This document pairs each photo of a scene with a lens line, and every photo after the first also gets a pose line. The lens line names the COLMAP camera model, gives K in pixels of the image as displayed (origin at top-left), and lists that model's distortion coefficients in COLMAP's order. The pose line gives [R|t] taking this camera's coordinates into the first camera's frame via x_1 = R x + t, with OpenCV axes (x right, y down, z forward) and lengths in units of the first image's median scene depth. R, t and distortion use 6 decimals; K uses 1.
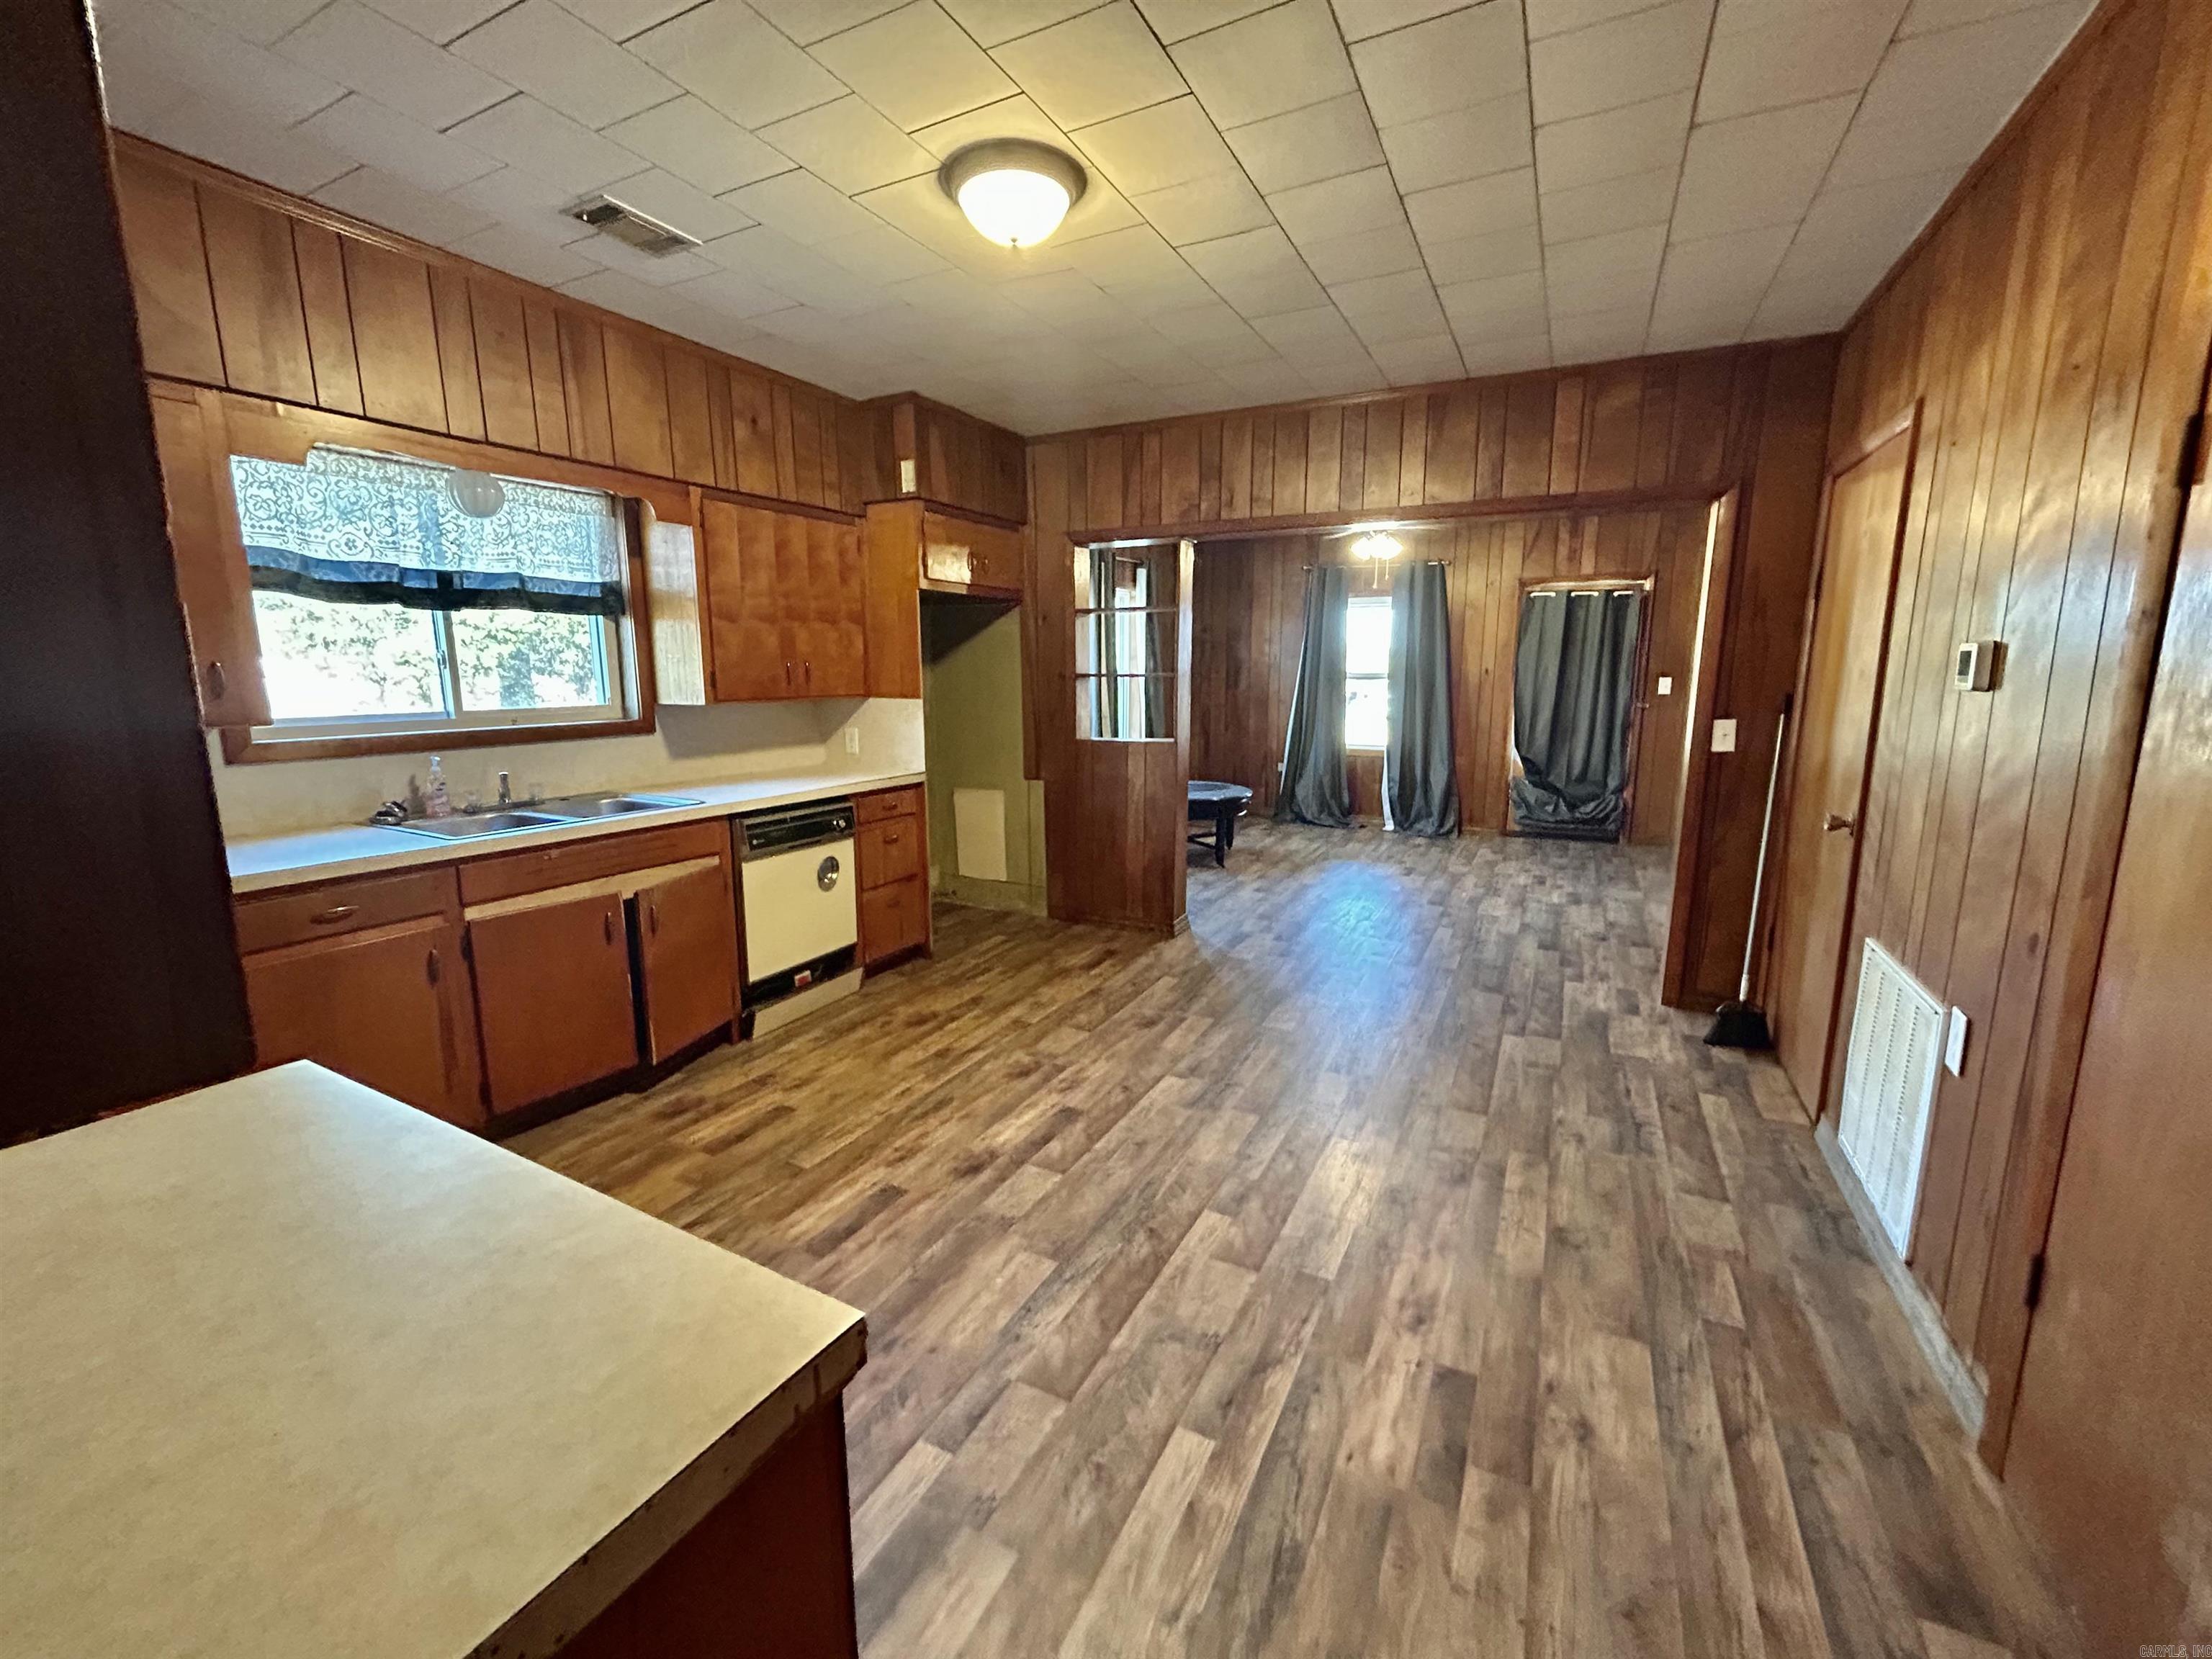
lens RADIAL K [[889.7, 0, 1097.6], [0, 889.7, 824.0], [0, 0, 1]] dist [0.002561, 0.000568]
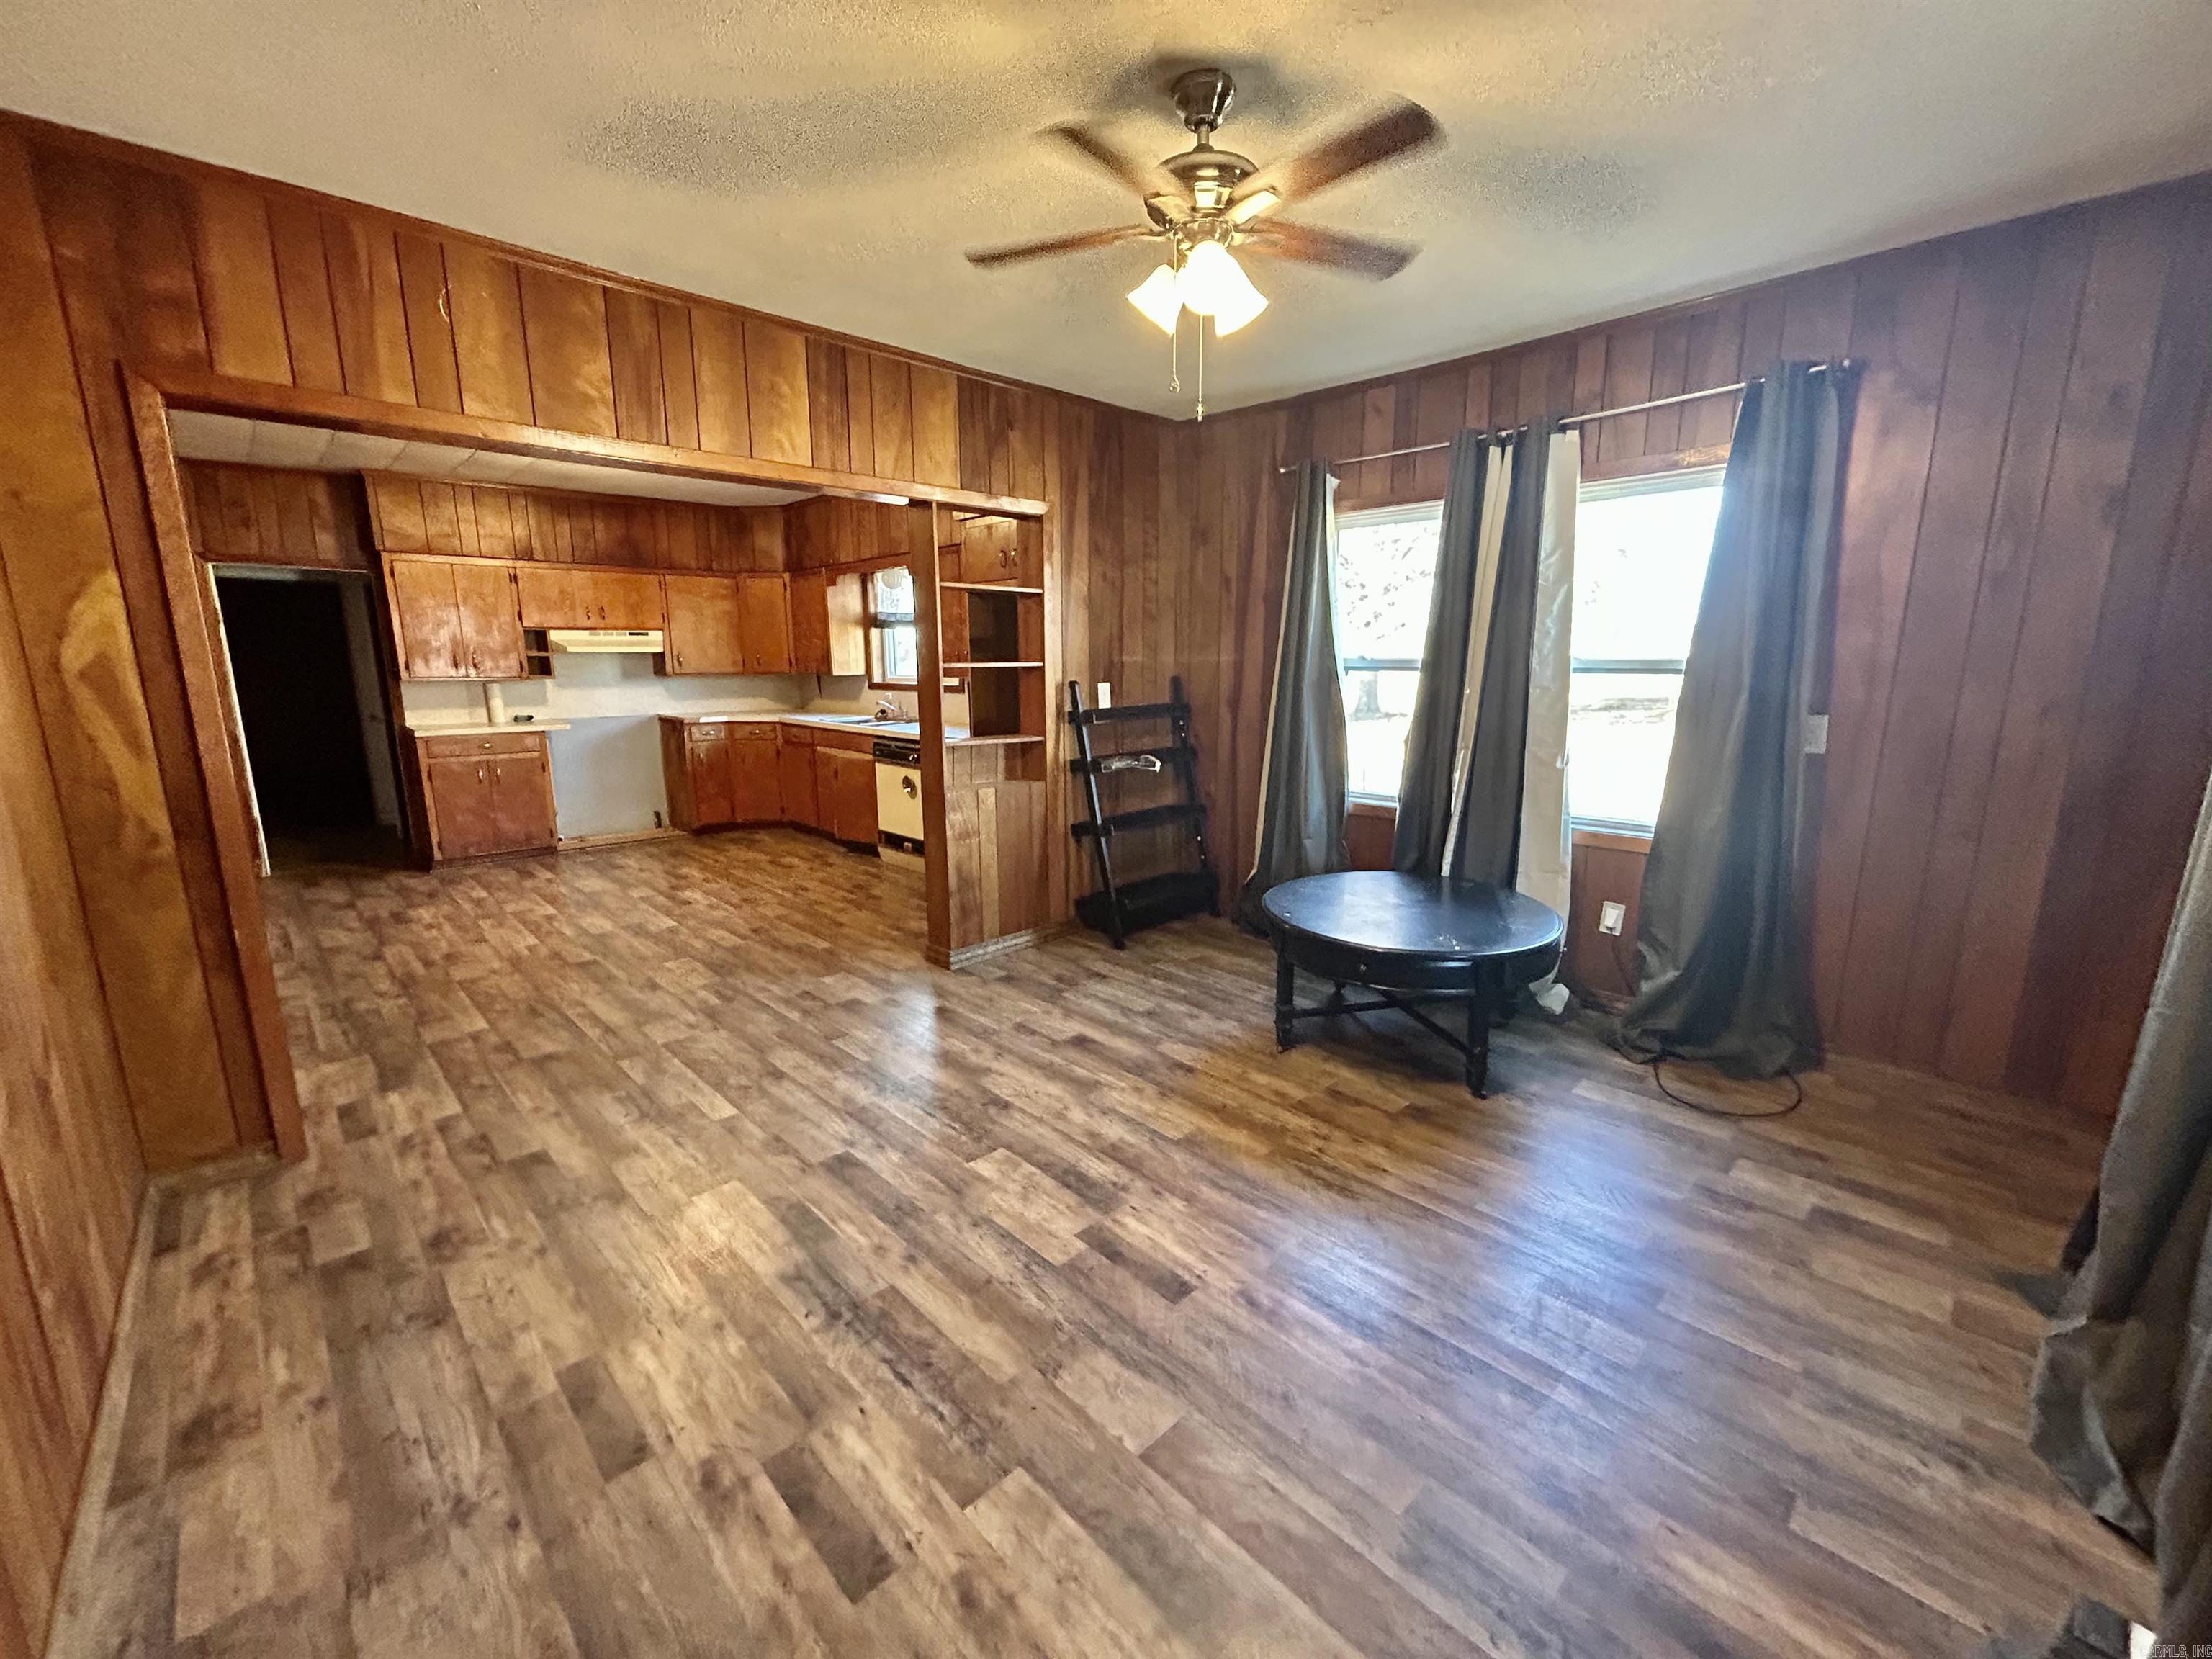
lens RADIAL K [[889.7, 0, 1093.4], [0, 889.7, 830.4], [0, 0, 1]] dist [0.002561, 0.000568]
pose [[-0.313116, 0.184719, -0.931578, 1.083241], [-0.158687, 0.956937, 0.243084, -0.306994], [0.936364, 0.223943, -0.270320, 1.774094]]
